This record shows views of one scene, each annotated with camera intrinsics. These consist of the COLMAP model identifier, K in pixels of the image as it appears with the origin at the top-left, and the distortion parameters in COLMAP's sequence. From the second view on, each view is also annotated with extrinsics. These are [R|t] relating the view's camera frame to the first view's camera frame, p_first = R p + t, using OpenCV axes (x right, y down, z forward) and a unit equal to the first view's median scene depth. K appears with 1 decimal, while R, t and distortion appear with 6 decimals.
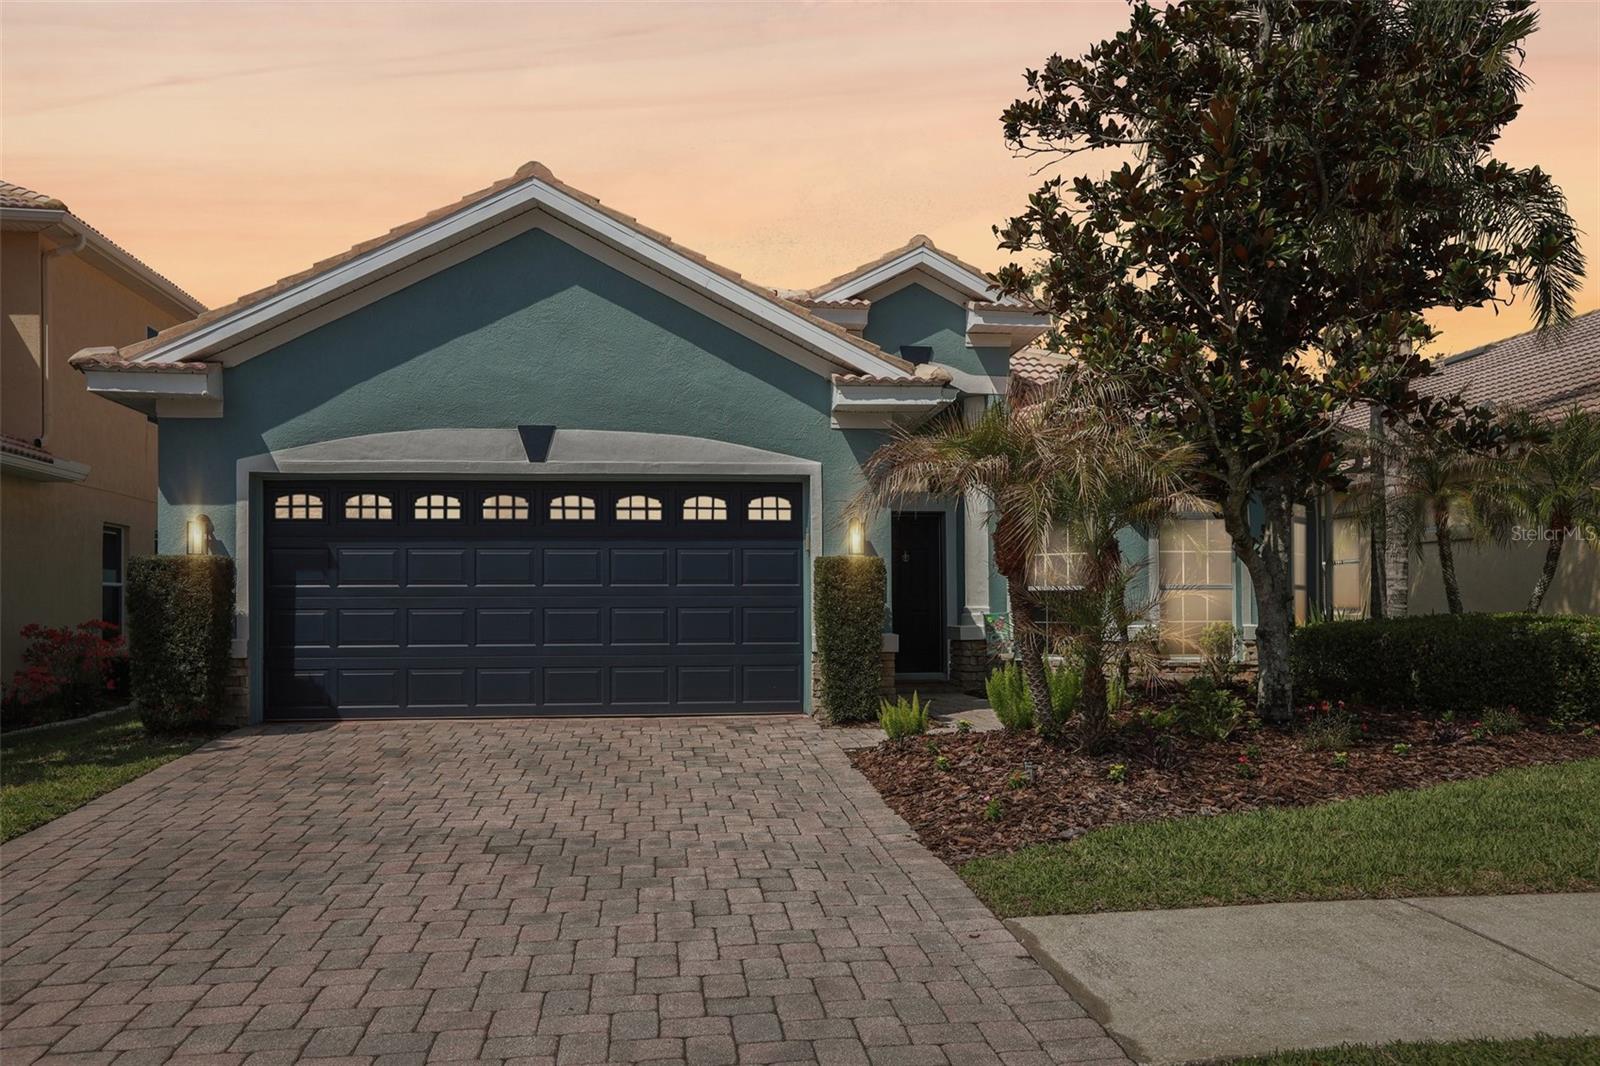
lens RADIAL K [[1226.7, 0, 791.8], [0, 1226.7, 590.3], [0, 0, 1]] dist [-0.001759, 0.003309]
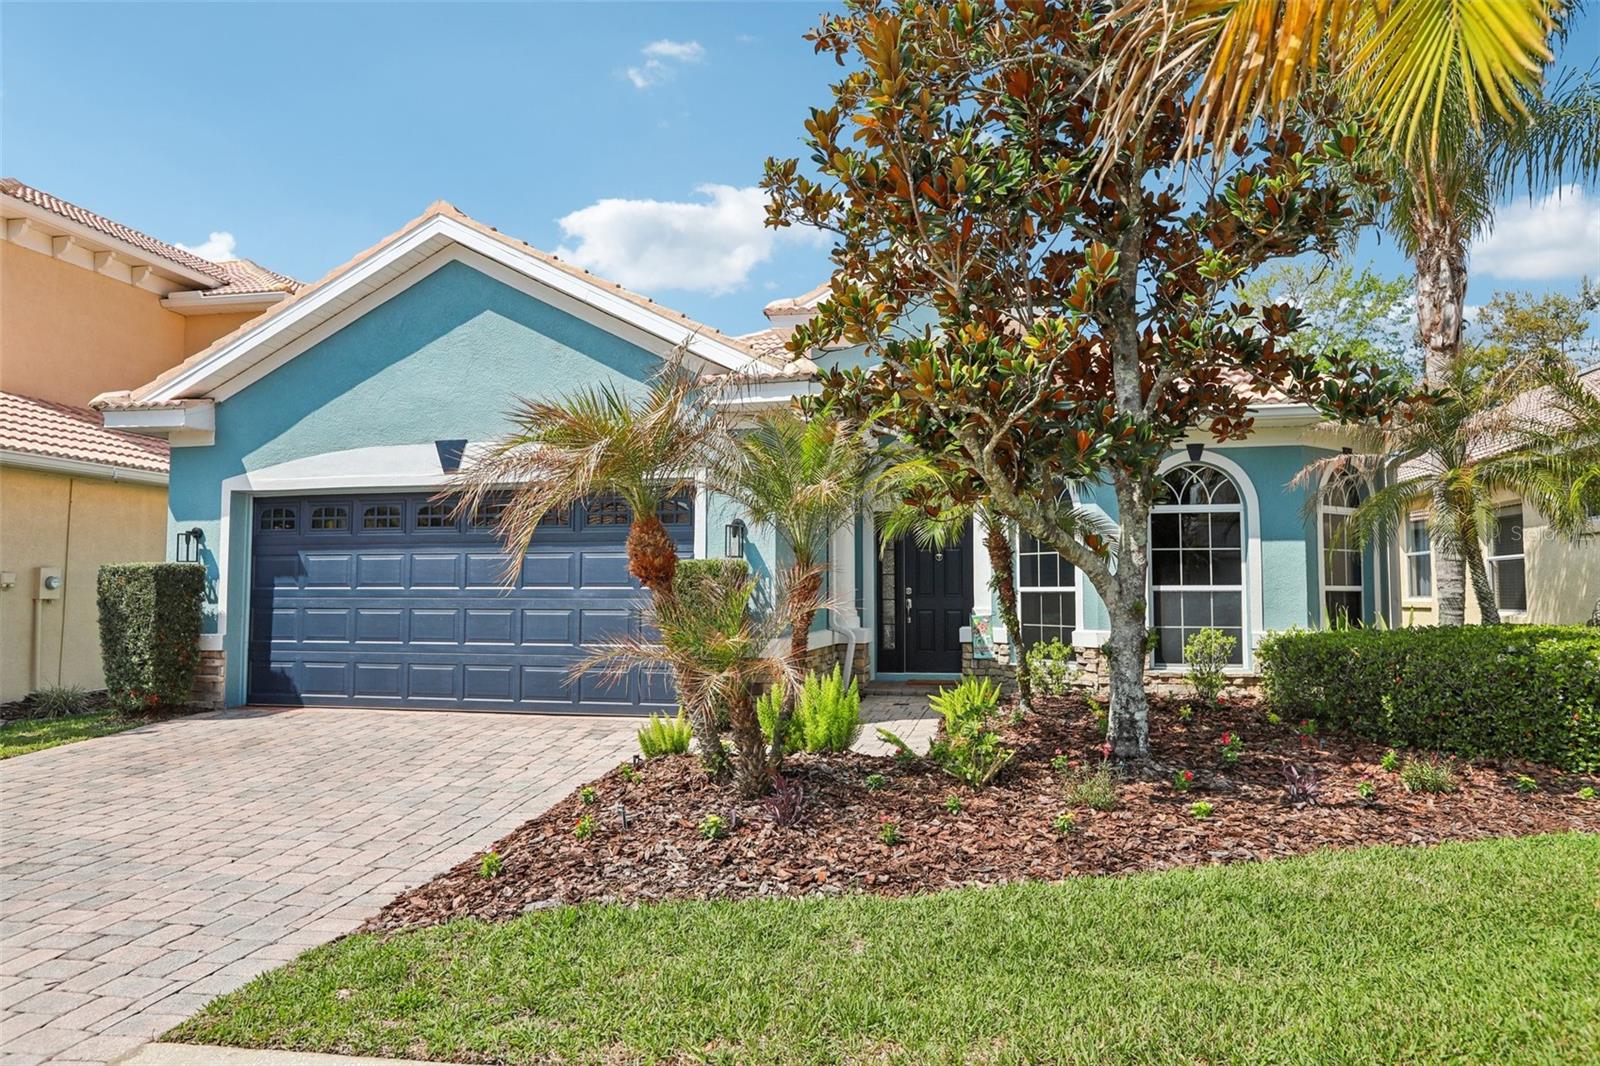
lens RADIAL K [[1033.8, 0, 797.1], [0, 1033.8, 532.1], [0, 0, 1]] dist [-0.010794, 0.005516]
pose [[0.947160, -0.014693, -0.320423, 0.373346], [-0.000067, 0.998941, -0.046006, -0.011520], [0.320760, 0.043597, 0.946157, 0.240769]]
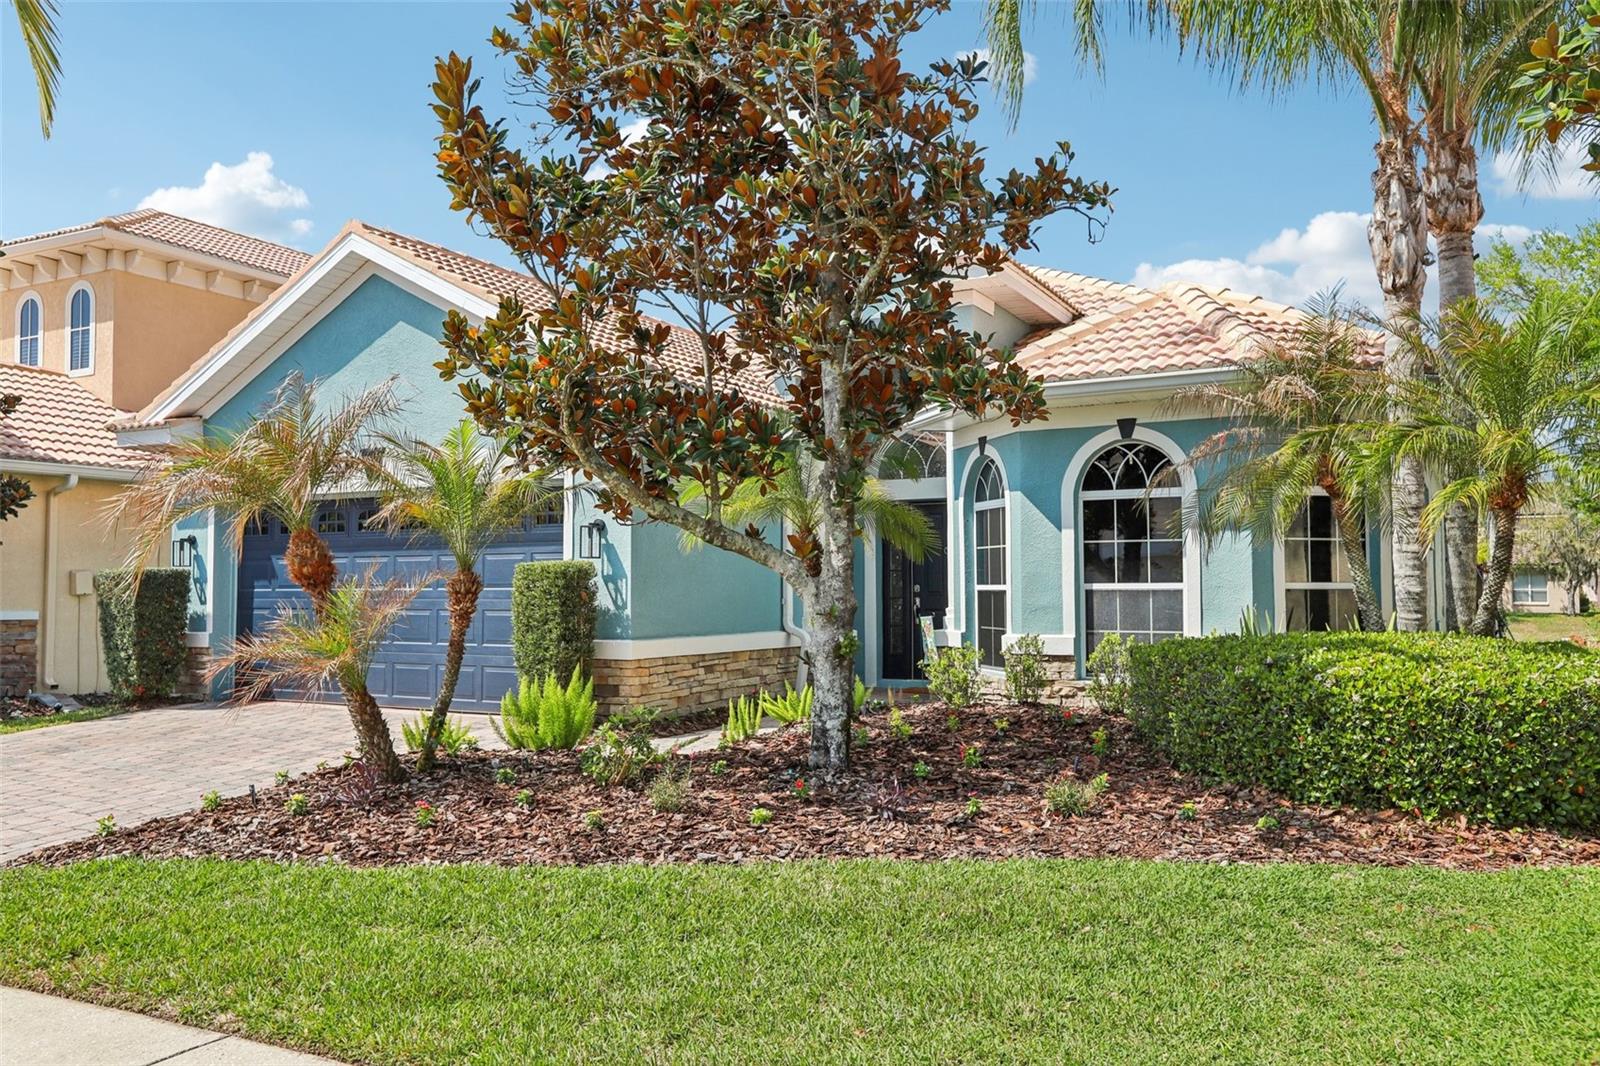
lens RADIAL K [[1226.7, 0, 801.5], [0, 1226.7, 534.4], [0, 0, 1]] dist [-0.001759, 0.003309]
pose [[0.812065, -0.024338, -0.583059, 0.773013], [0.008156, 0.999506, -0.030361, -0.017486], [0.583510, 0.019900, 0.811862, 0.317213]]
